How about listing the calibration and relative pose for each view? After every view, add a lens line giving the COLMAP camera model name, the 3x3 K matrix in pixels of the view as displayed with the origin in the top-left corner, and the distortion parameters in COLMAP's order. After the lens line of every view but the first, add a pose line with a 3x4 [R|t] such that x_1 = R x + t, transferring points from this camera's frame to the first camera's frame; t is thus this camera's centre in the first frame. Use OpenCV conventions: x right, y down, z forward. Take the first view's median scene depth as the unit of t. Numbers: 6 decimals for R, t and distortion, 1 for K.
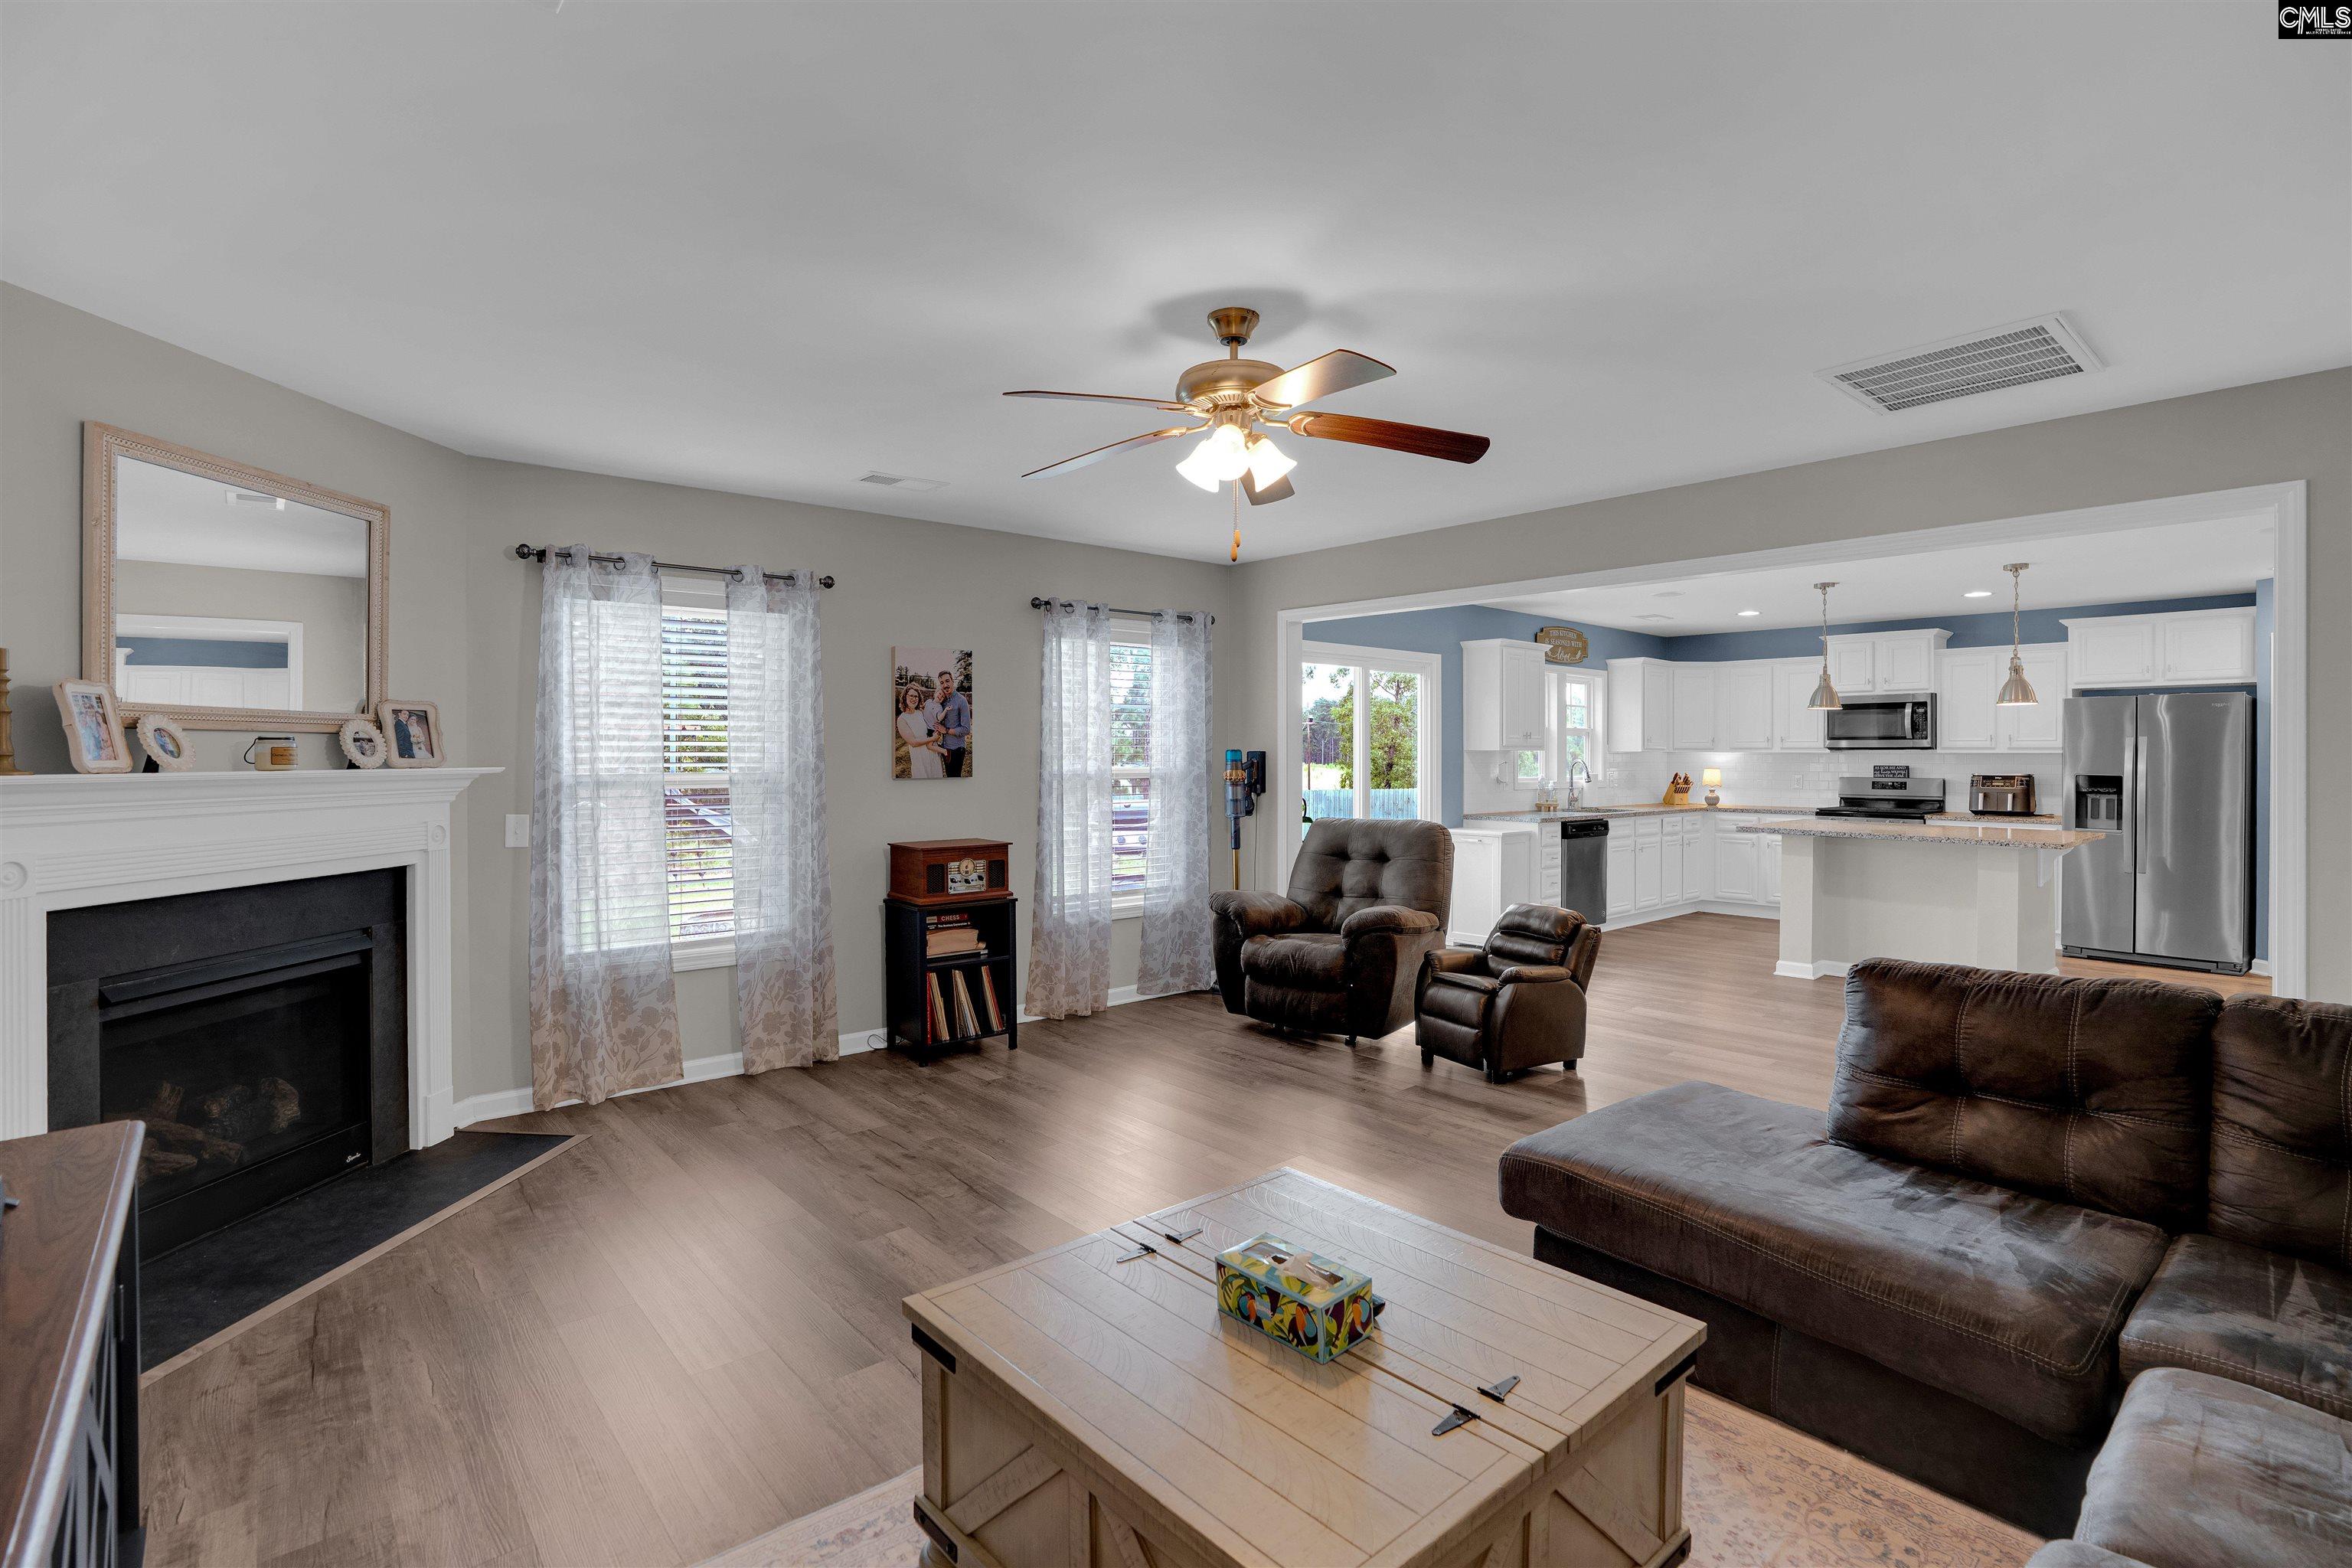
lens RADIAL K [[1158.9, 0, 1152.0], [0, 1158.9, 752.7], [0, 0, 1]] dist [-0.087305, 0.036878]
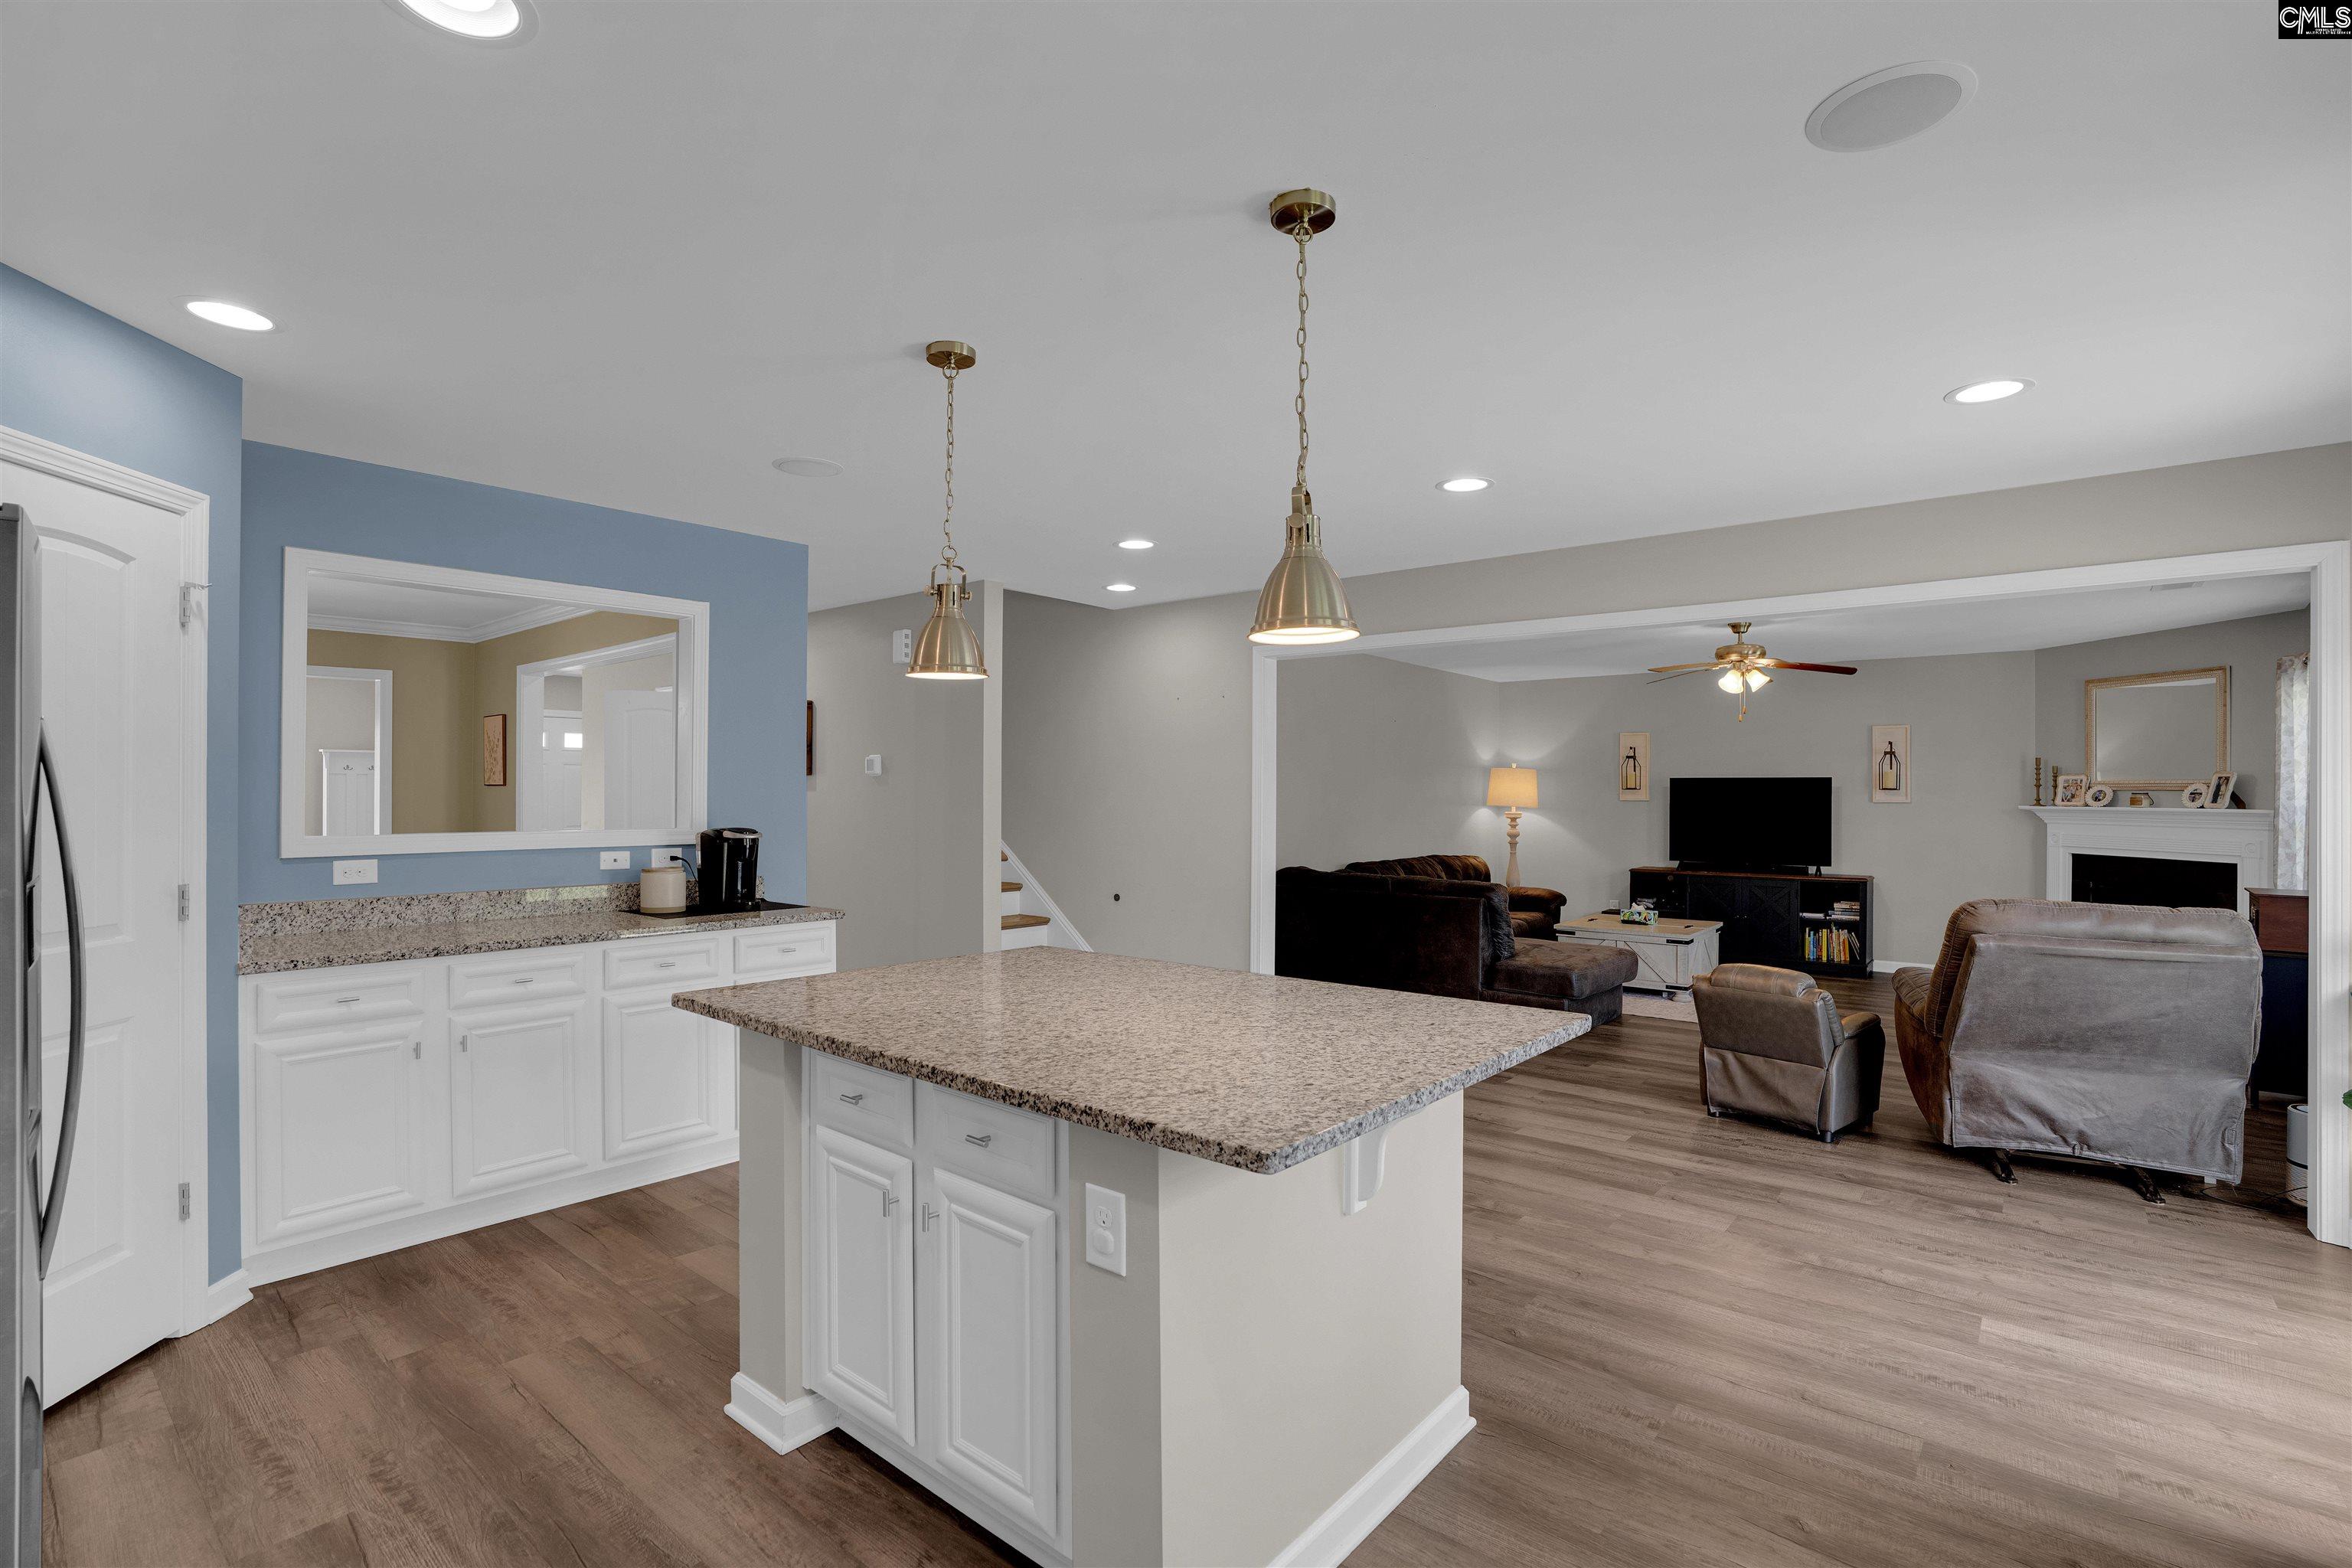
lens RADIAL K [[1083.1, 0, 1176.0], [0, 1083.1, 784.0], [0, 0, 1]] dist [-0.088194, 0.035215]
pose [[-0.987791, -0.008890, -0.155530, 0.936859], [-0.008342, 0.999956, -0.004174, -0.003613], [0.155560, -0.002825, -0.987822, 1.757066]]
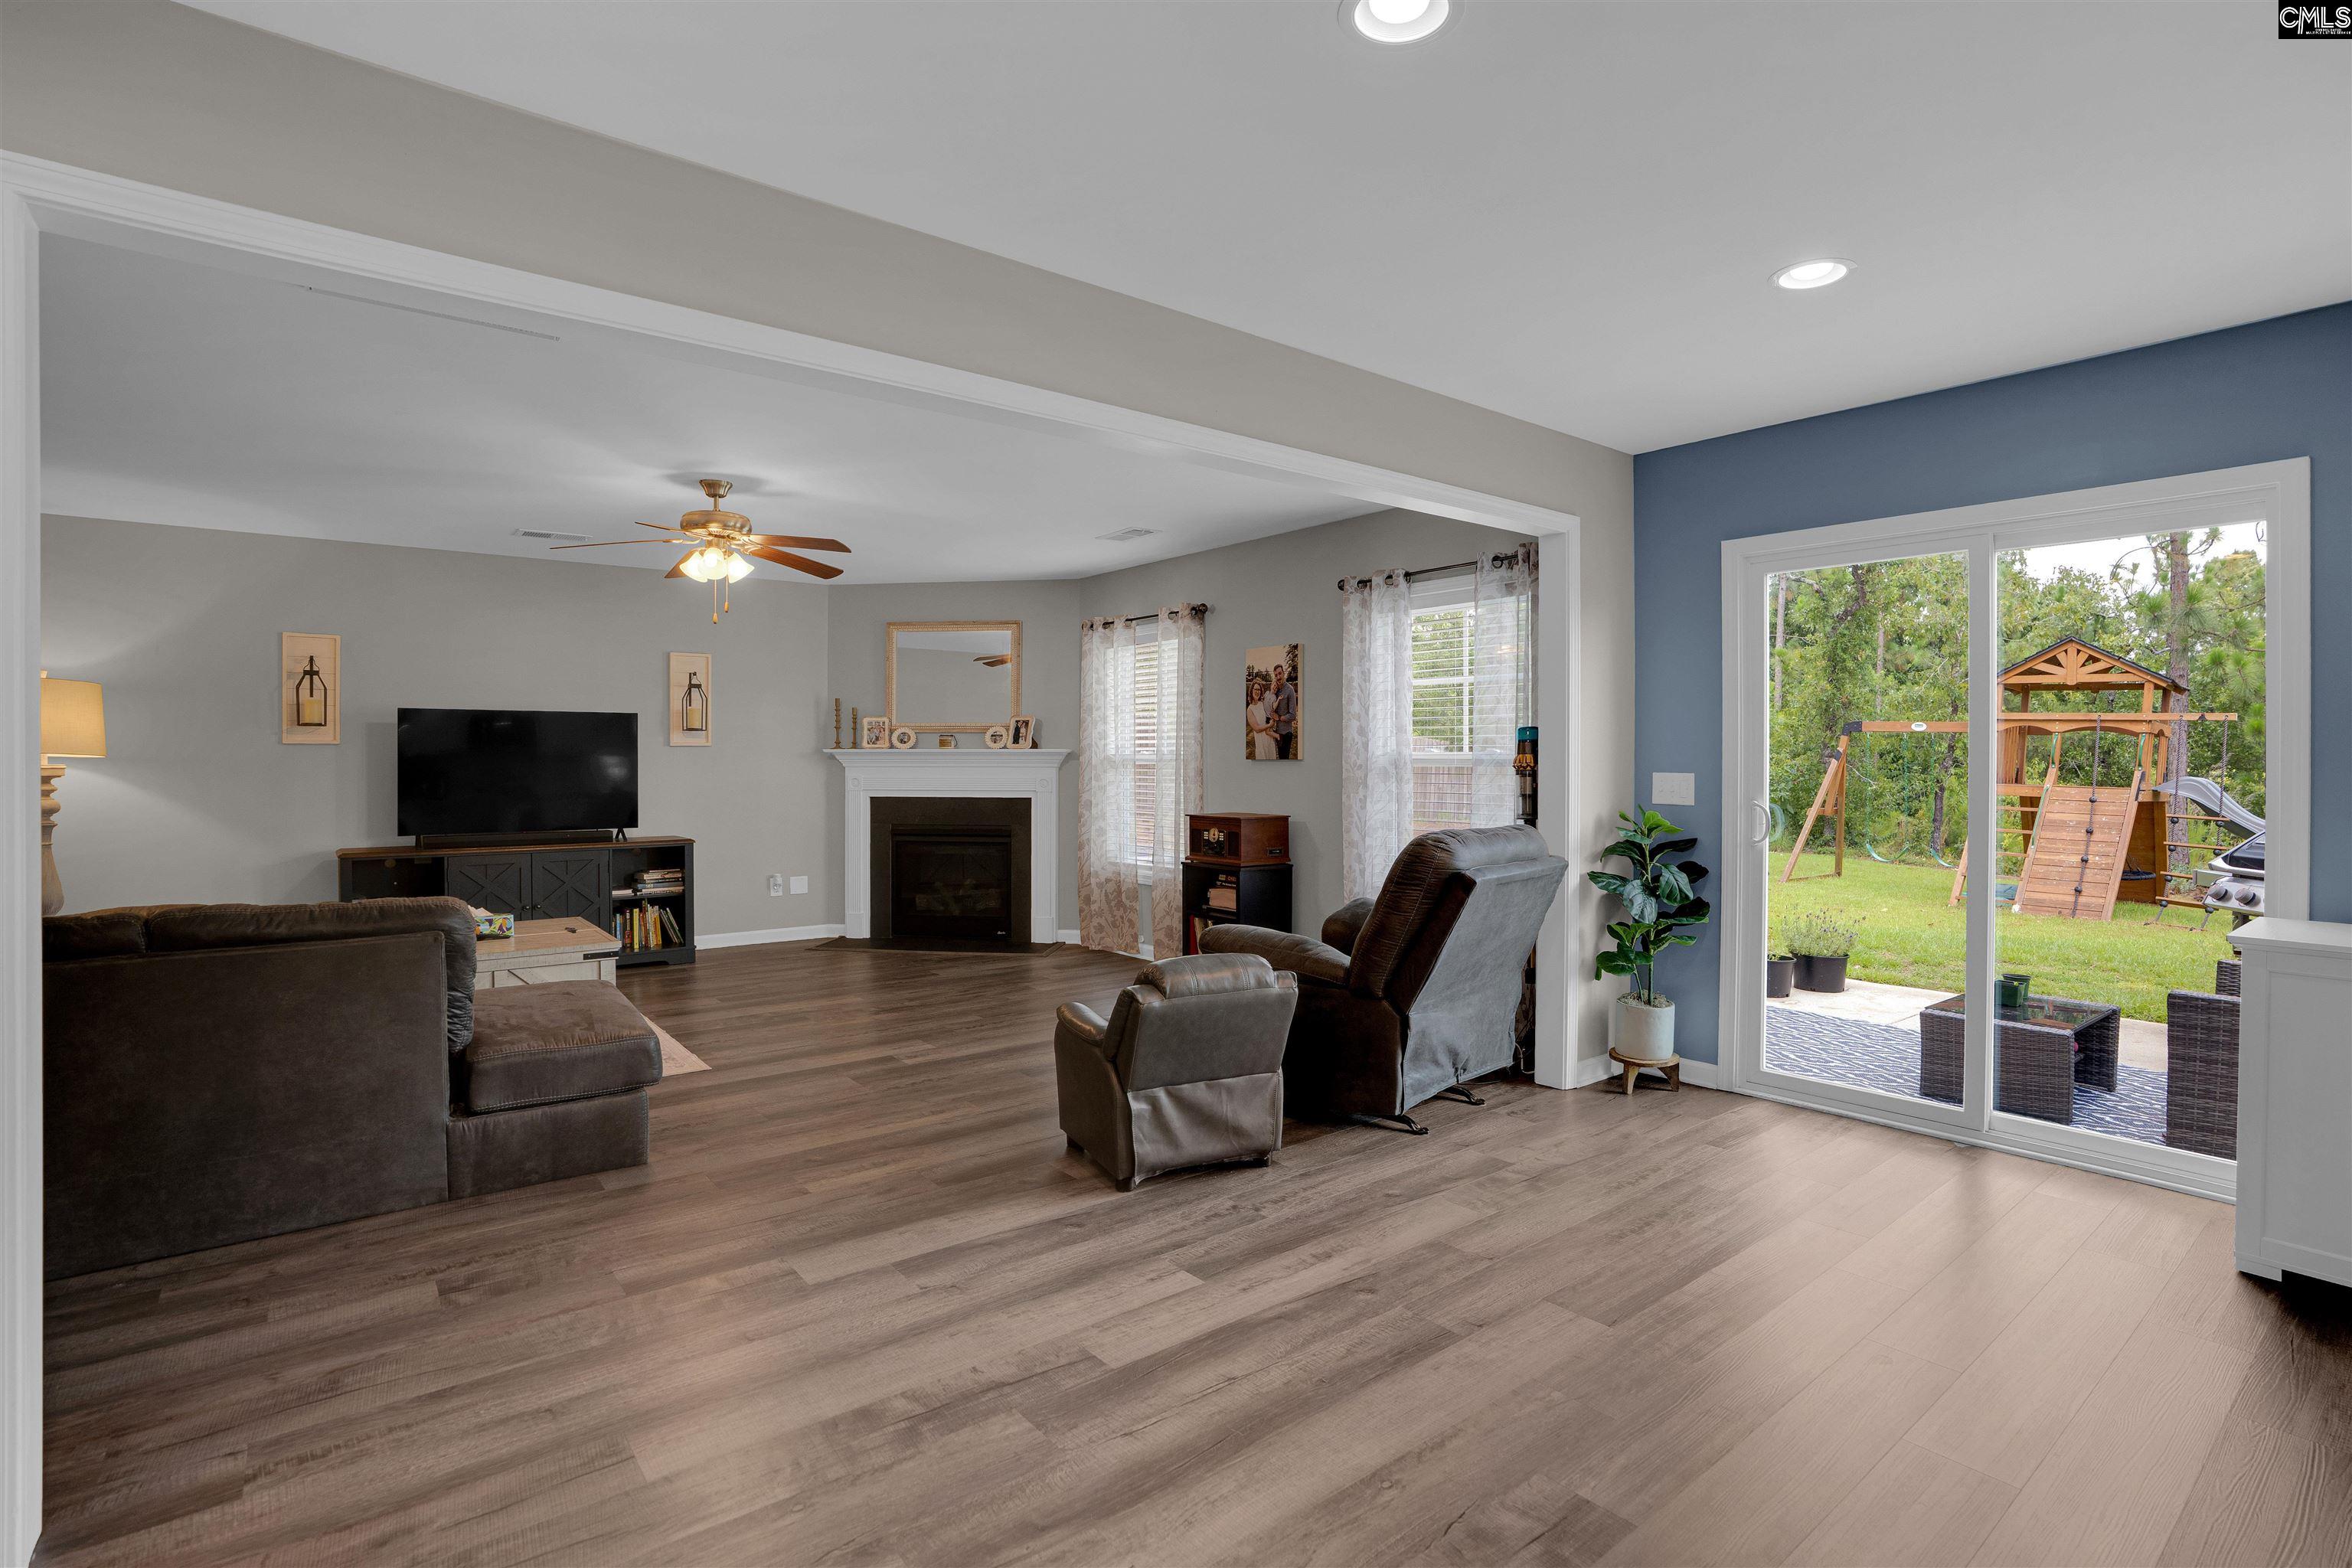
lens RADIAL K [[1114.6, 0, 1181.9], [0, 1114.6, 766.7], [0, 0, 1]] dist [-0.069525, 0.031819]
pose [[-0.047651, 0.005958, -0.998846, 0.971149], [-0.004766, 0.999969, 0.006192, 0.023842], [0.998853, 0.005055, -0.047621, 1.023515]]
